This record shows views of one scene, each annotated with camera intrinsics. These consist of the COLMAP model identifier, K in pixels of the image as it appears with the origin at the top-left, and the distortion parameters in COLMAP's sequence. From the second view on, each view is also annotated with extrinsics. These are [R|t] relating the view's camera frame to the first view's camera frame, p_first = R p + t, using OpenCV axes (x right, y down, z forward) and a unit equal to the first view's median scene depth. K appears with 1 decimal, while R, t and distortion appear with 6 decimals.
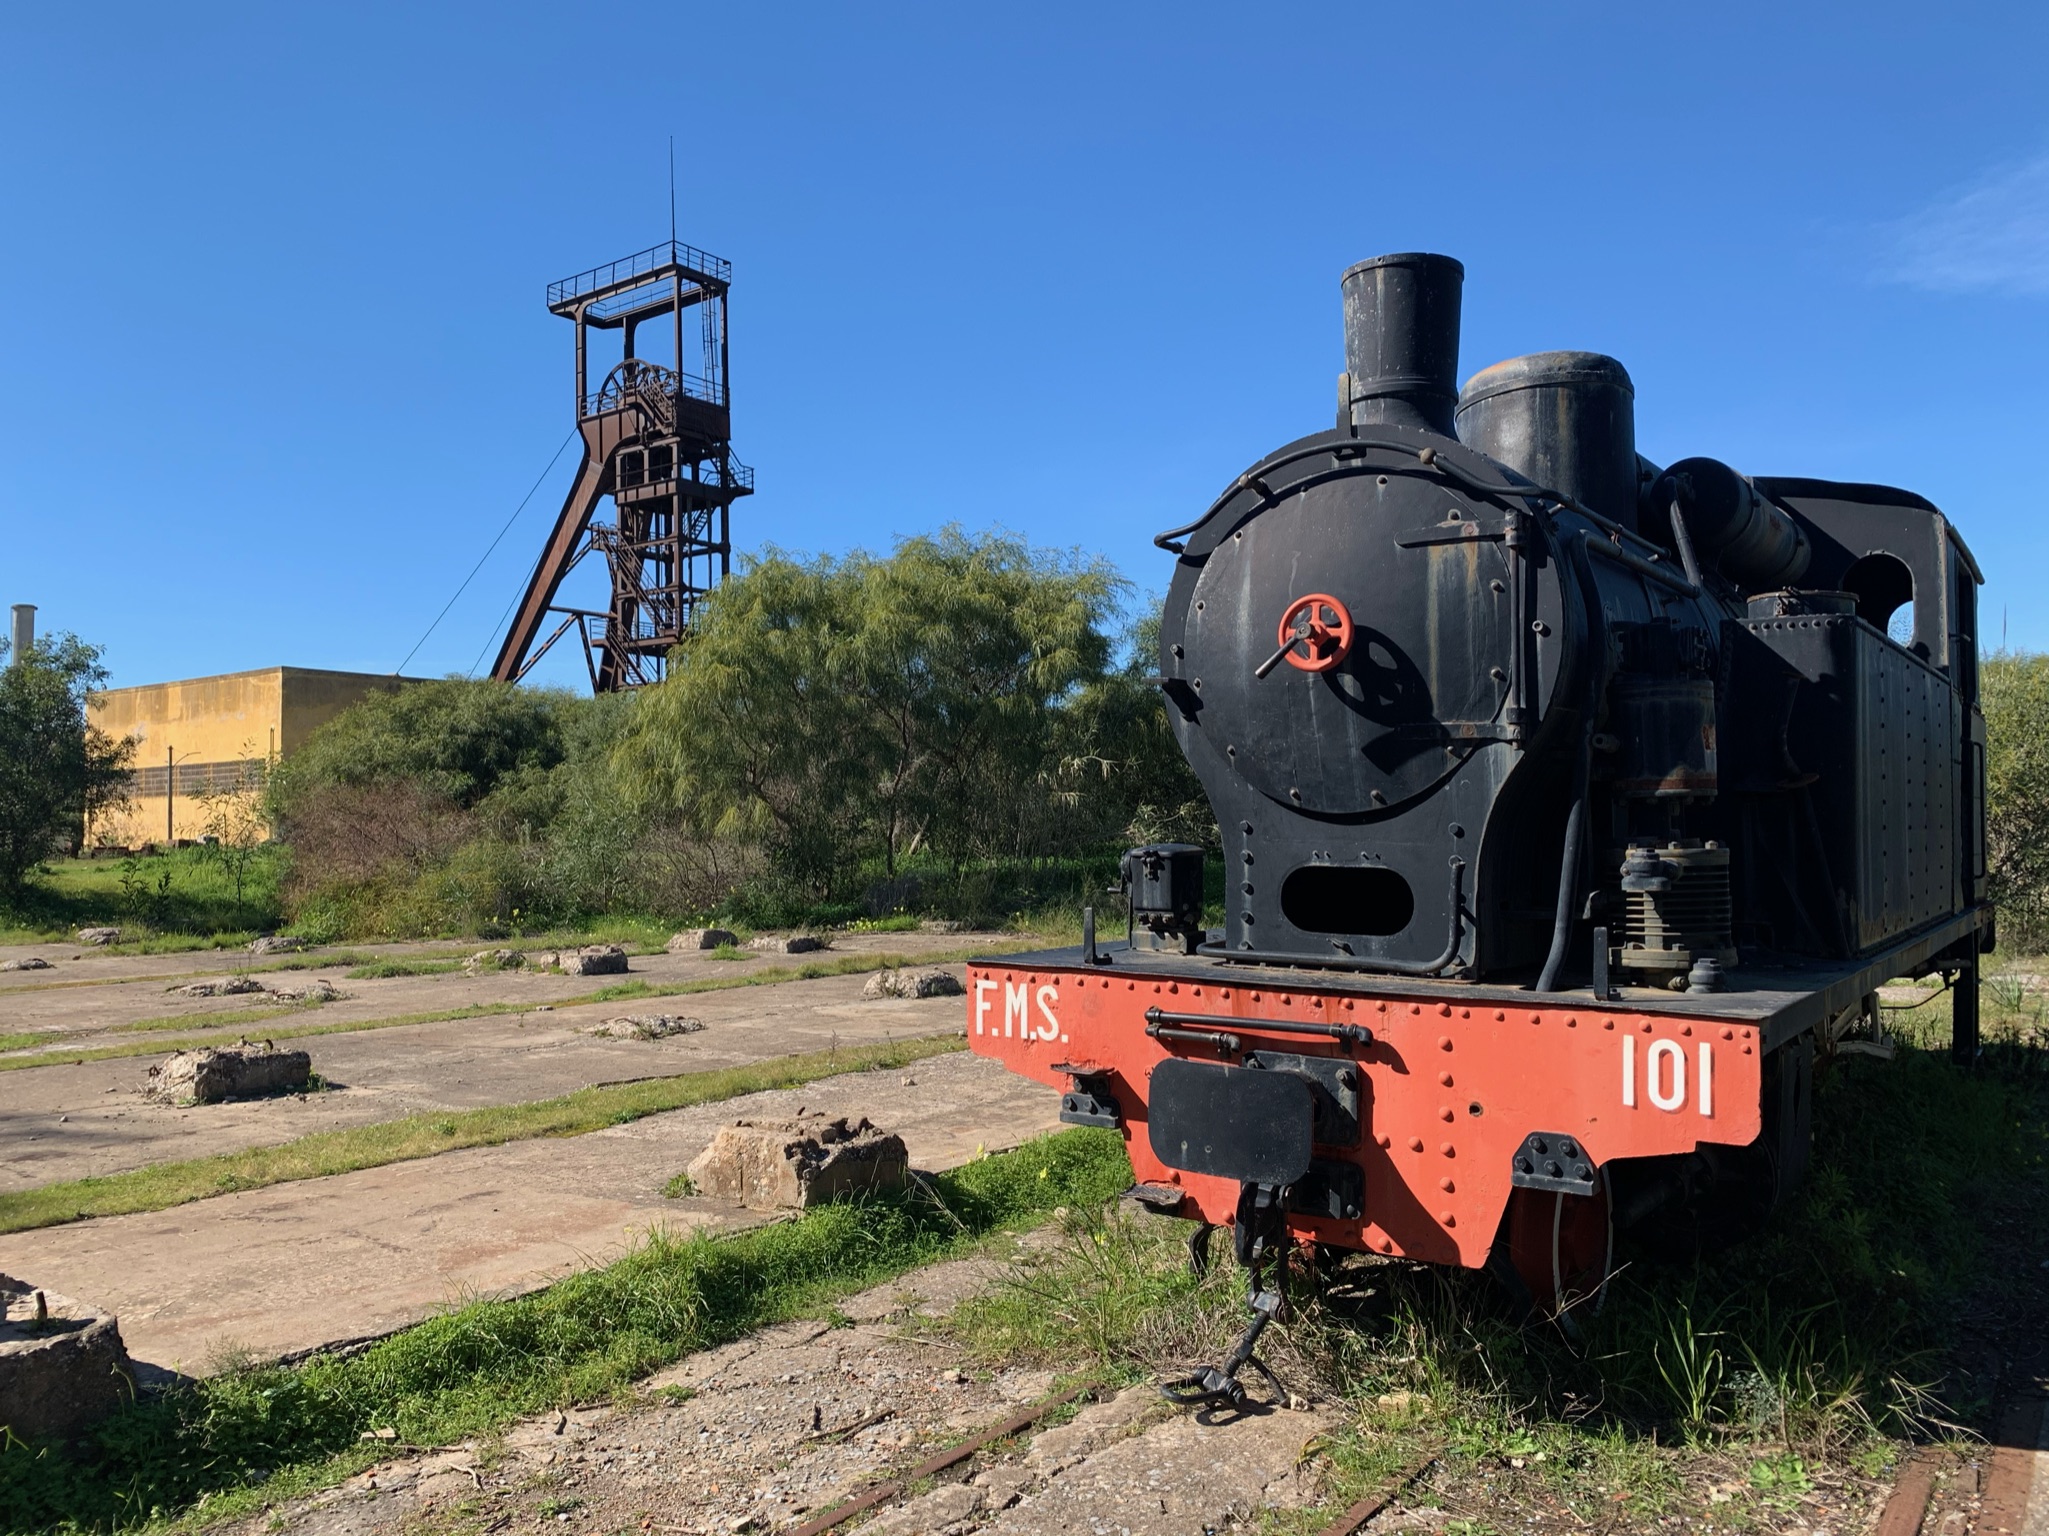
lens RADIAL K [[1573.4, 0, 1020.0], [0, 1573.4, 827.5], [0, 0, 1]] dist [0.024987, -0.010674]
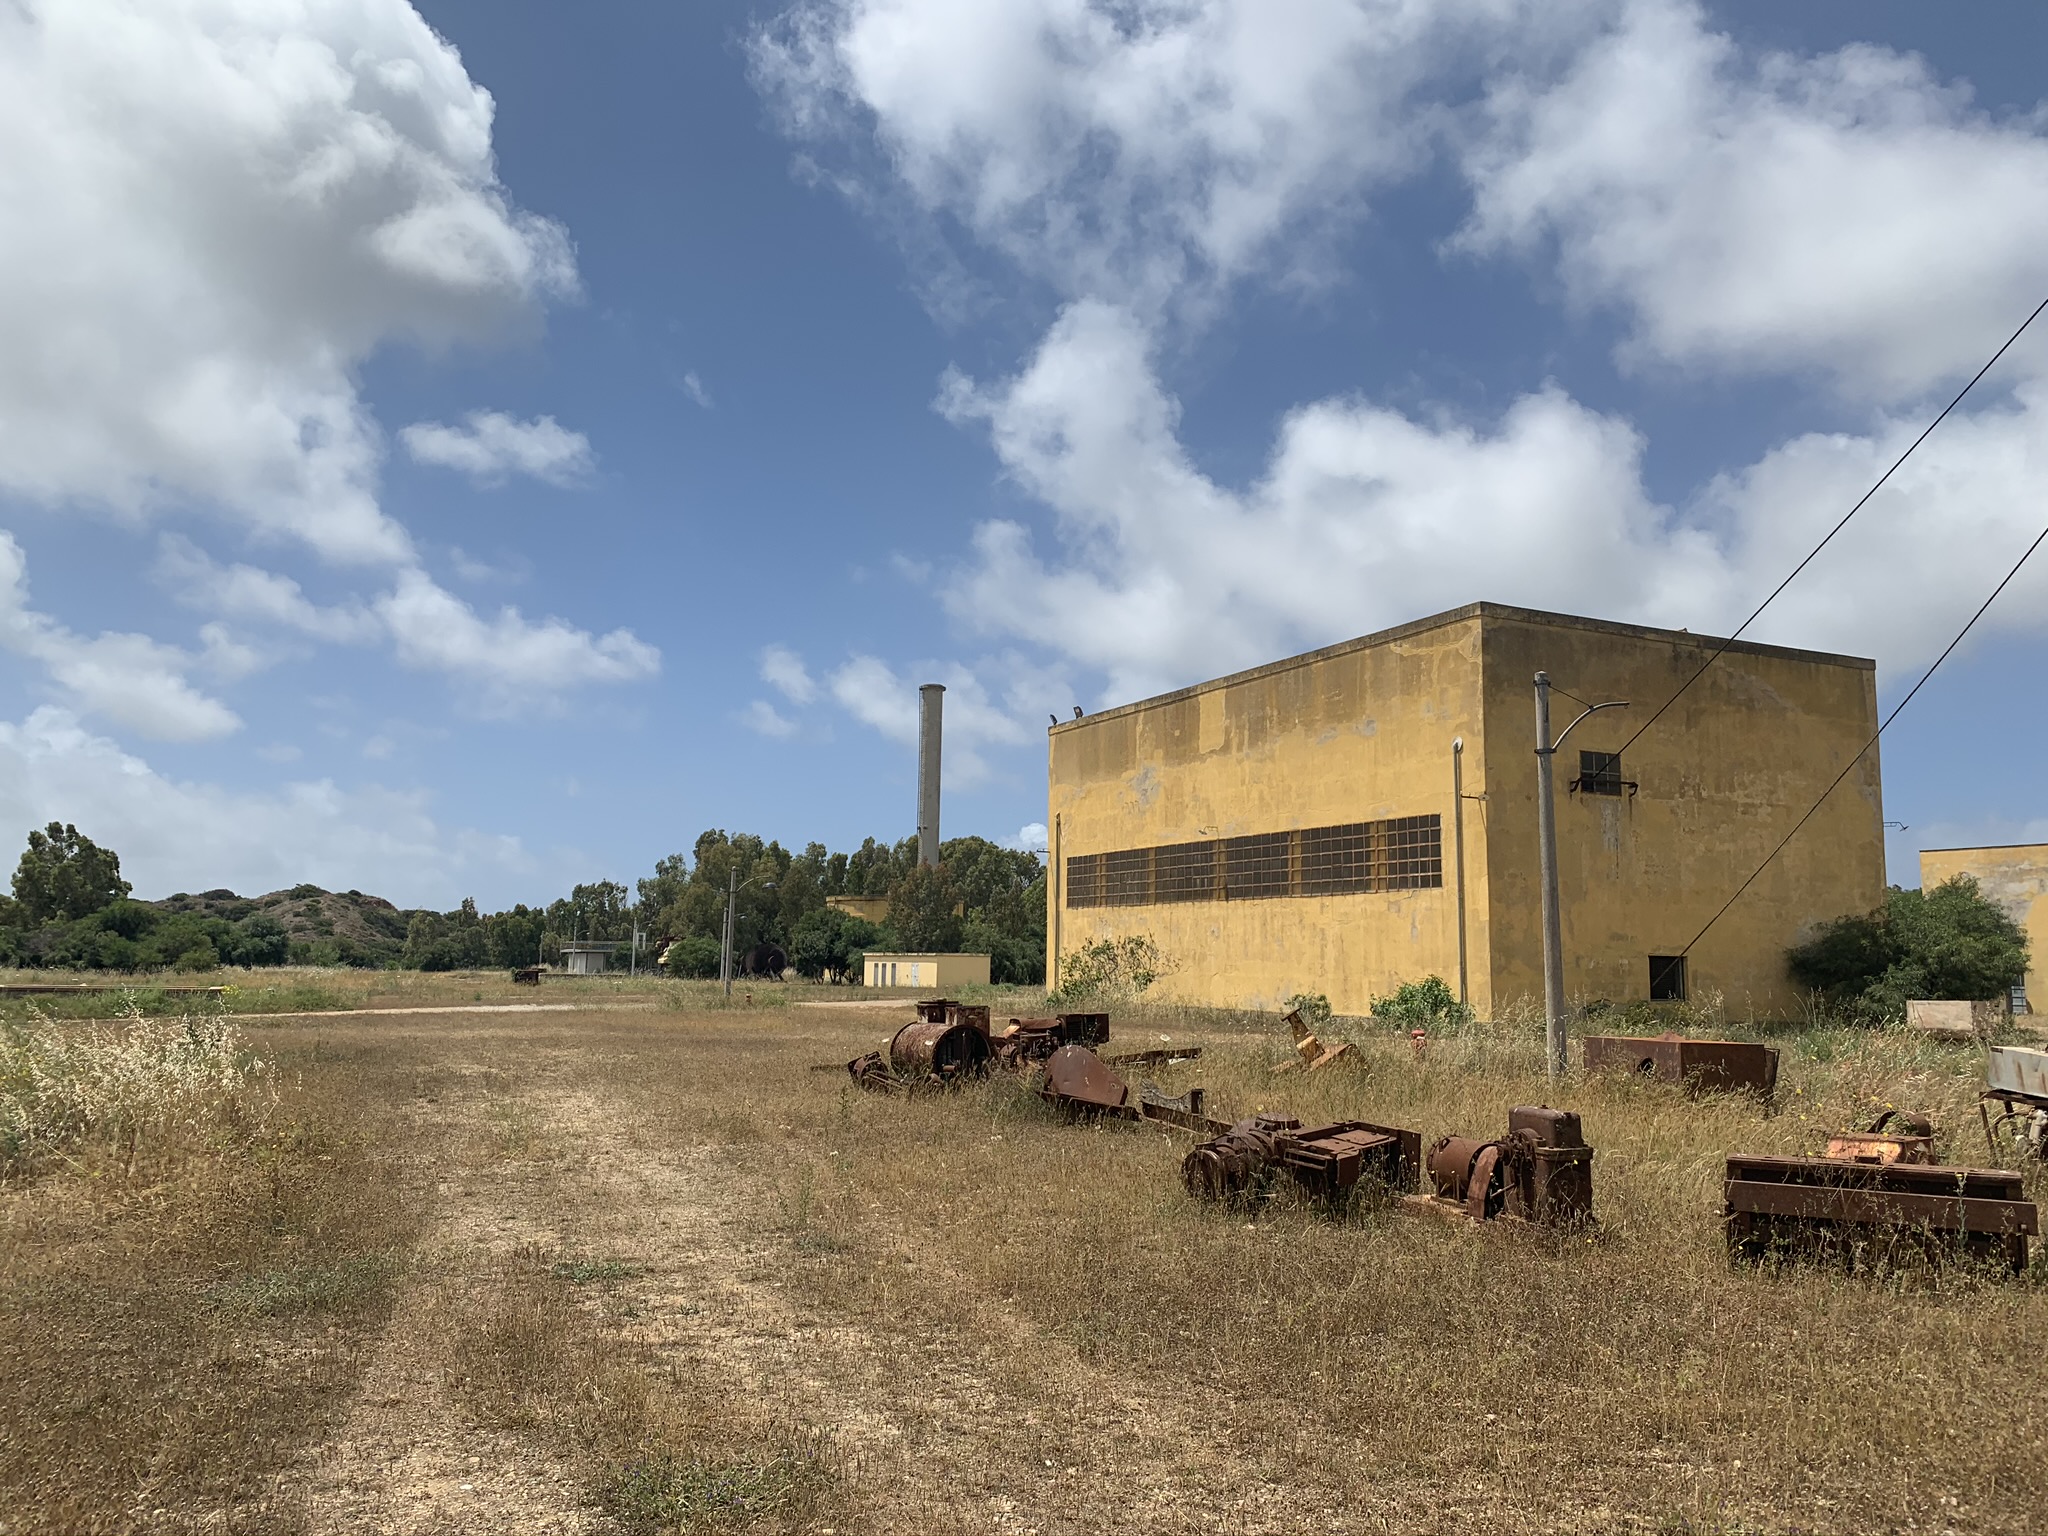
lens RADIAL K [[1524.2, 0, 1027.5], [0, 1524.2, 795.3], [0, 0, 1]] dist [-0.004745, -0.006745]
pose [[0.885420, -0.033217, -0.463603, -5.449460], [-0.010661, 0.995729, -0.091705, -0.121972], [0.464669, 0.086140, 0.881284, 8.136615]]
